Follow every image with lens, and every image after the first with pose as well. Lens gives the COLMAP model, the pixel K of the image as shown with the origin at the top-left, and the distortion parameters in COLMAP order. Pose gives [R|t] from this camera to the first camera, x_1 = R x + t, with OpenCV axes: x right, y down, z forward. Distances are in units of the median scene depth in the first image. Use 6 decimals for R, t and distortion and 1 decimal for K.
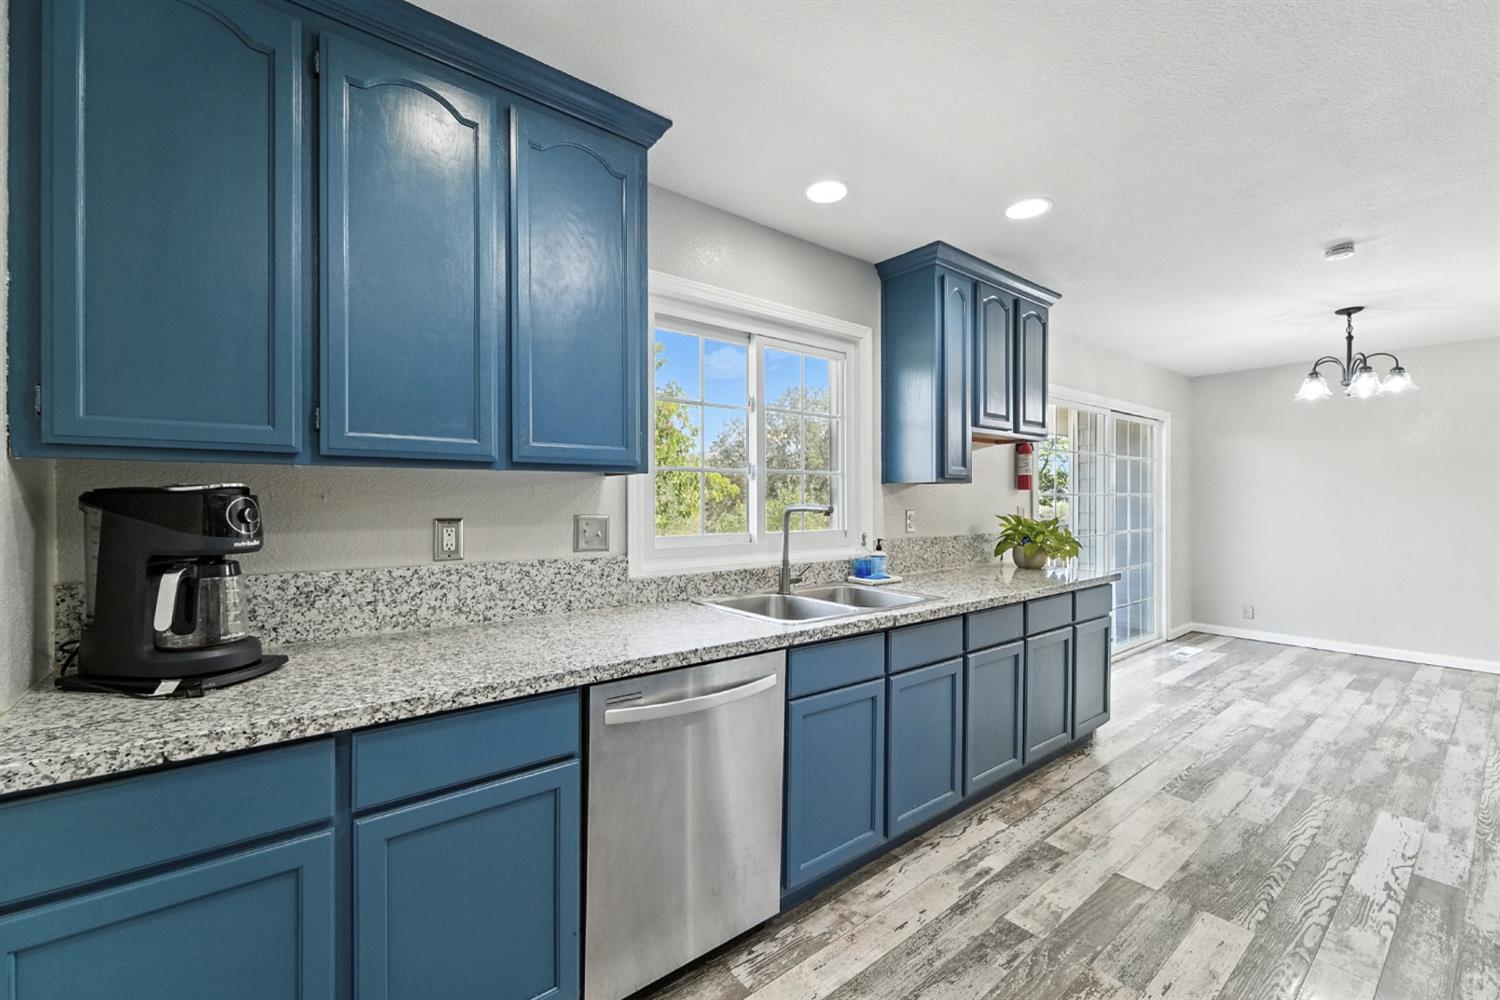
lens RADIAL K [[621.2, 0, 751.0], [0, 621.2, 503.6], [0, 0, 1]] dist [0.001980, -0.000058]
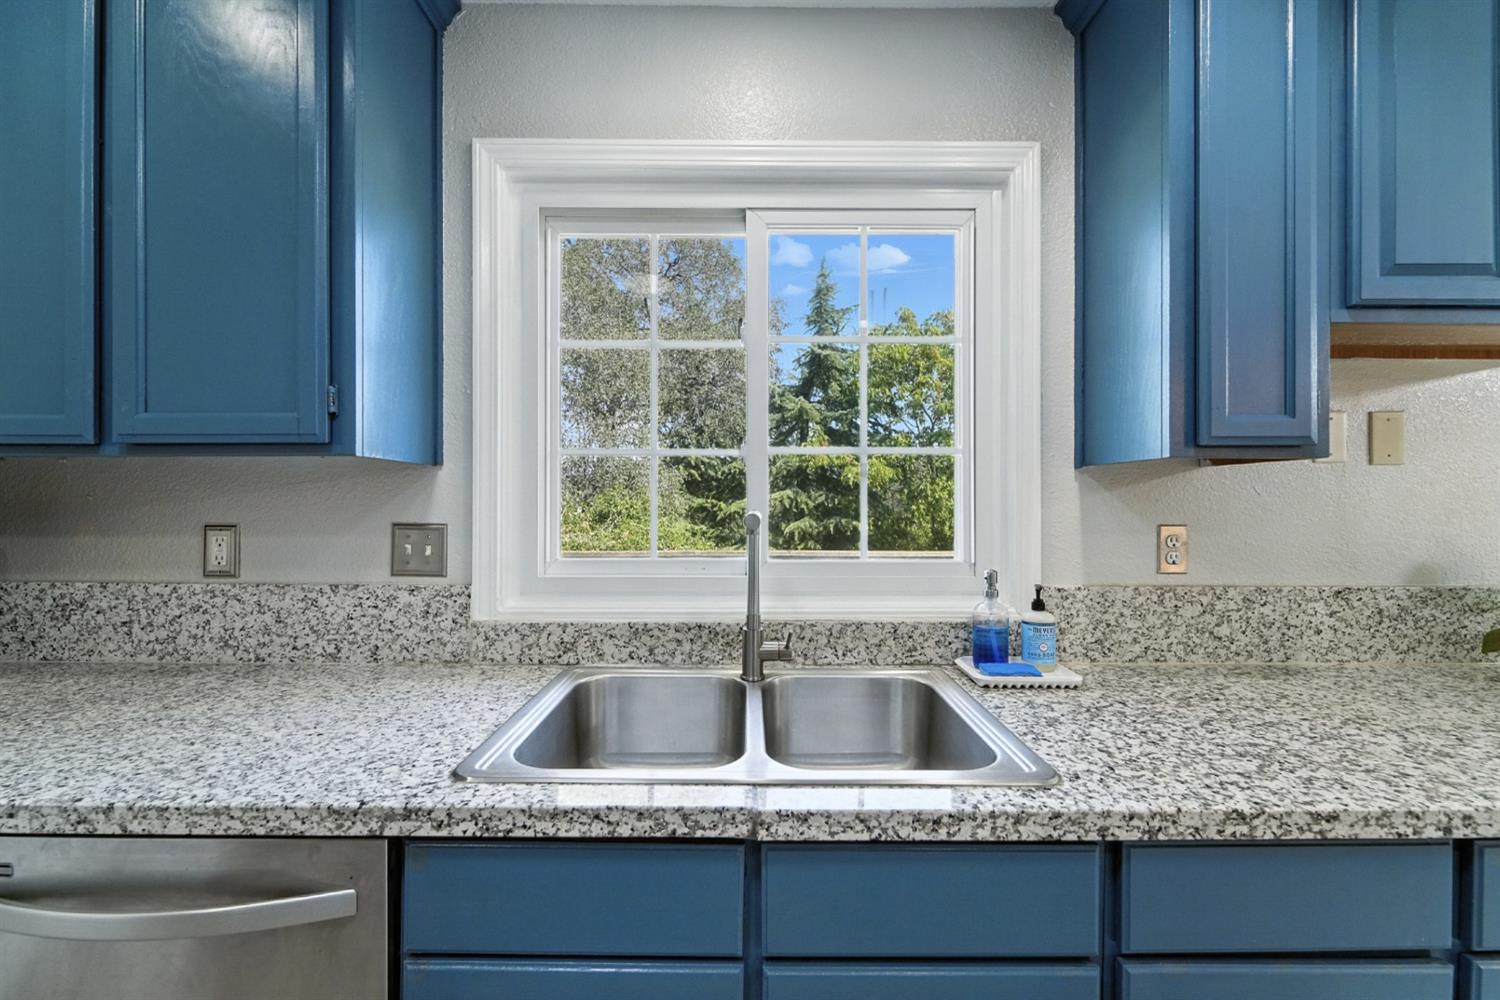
lens RADIAL K [[621.2, 0, 751.0], [0, 621.2, 503.6], [0, 0, 1]] dist [0.001980, -0.000058]
pose [[0.781894, 0.001254, -0.623411, 0.483896], [-0.005135, 0.999977, -0.004429, -0.001682], [0.623391, 0.006664, 0.781882, 0.741912]]
